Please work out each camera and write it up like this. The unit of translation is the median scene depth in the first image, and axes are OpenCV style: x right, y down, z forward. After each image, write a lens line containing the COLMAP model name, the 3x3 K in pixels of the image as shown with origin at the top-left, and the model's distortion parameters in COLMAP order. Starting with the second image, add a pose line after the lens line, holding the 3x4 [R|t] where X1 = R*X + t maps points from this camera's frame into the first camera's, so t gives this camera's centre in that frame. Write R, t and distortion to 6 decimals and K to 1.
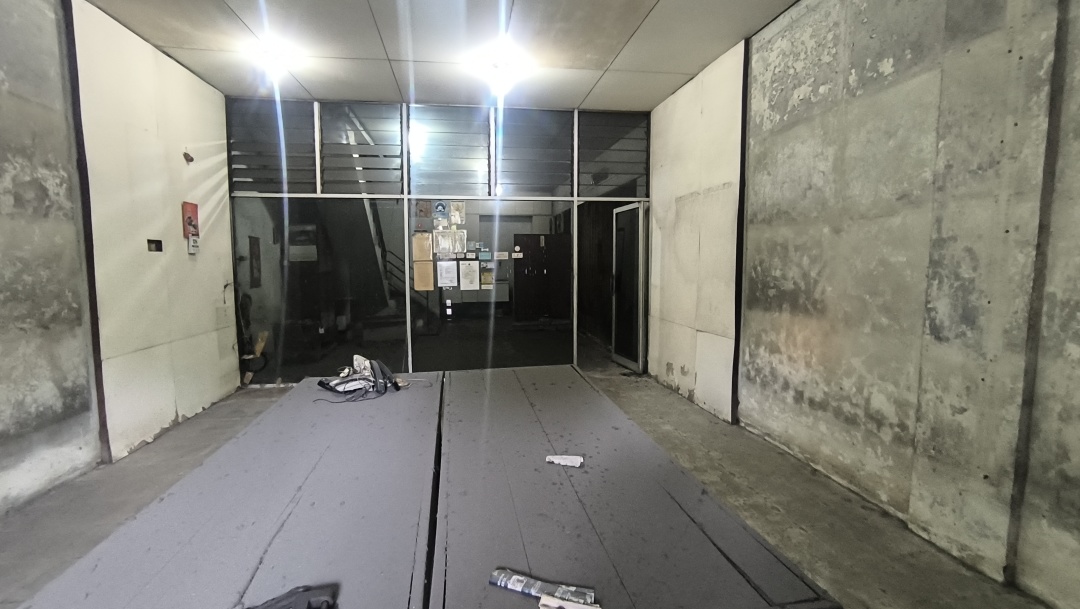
lens RADIAL K [[504.7, 0, 540.0], [0, 504.7, 304.5], [0, 0, 1]] dist [-0.036494, 0.029632]
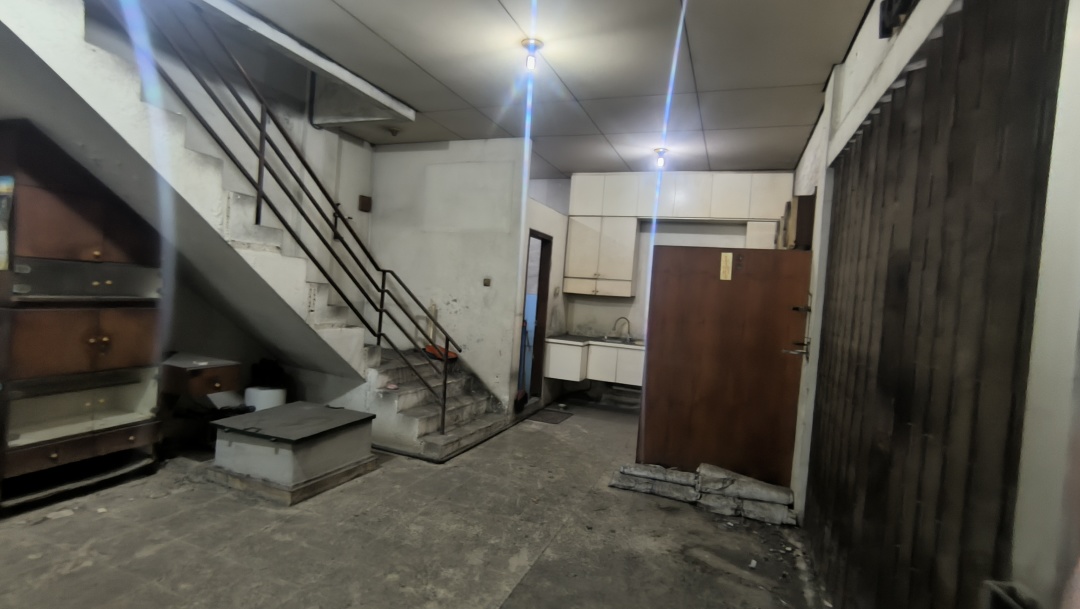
lens RADIAL K [[504.7, 0, 540.0], [0, 504.7, 304.5], [0, 0, 1]] dist [-0.036494, 0.029632]
pose [[0.864419, 0.079098, -0.496511, 0.074125], [-0.116361, 0.992209, -0.044517, -0.062404], [0.489121, 0.096256, 0.866888, 0.596045]]
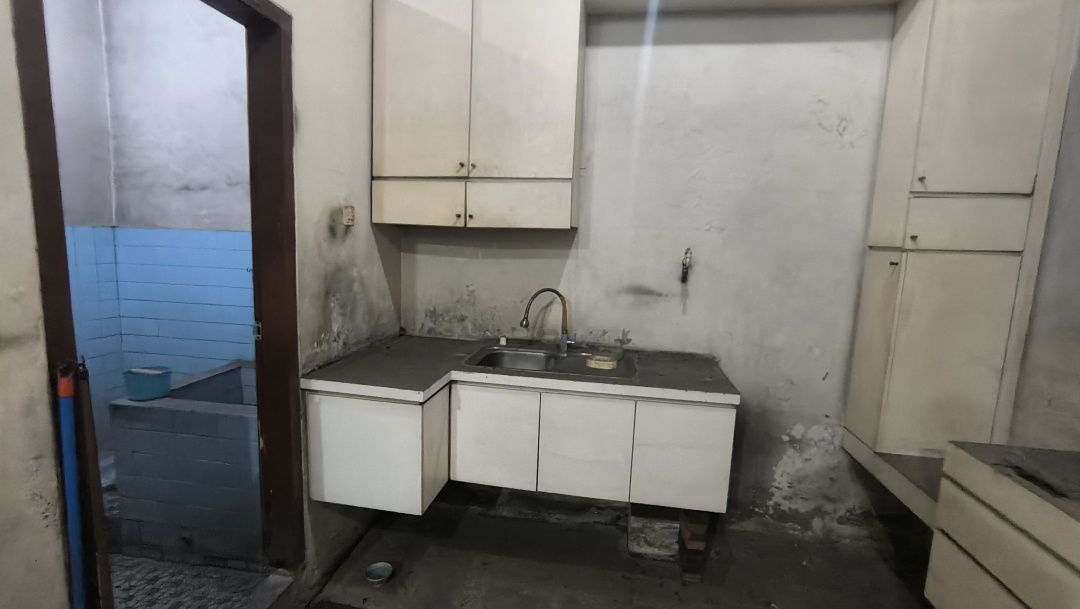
lens RADIAL K [[504.7, 0, 540.0], [0, 504.7, 304.5], [0, 0, 1]] dist [-0.036494, 0.029632]
pose [[0.947704, 0.083014, -0.308164, -0.087880], [-0.070782, 0.996203, 0.050681, -0.092128], [0.311201, -0.026218, 0.949982, 0.996062]]
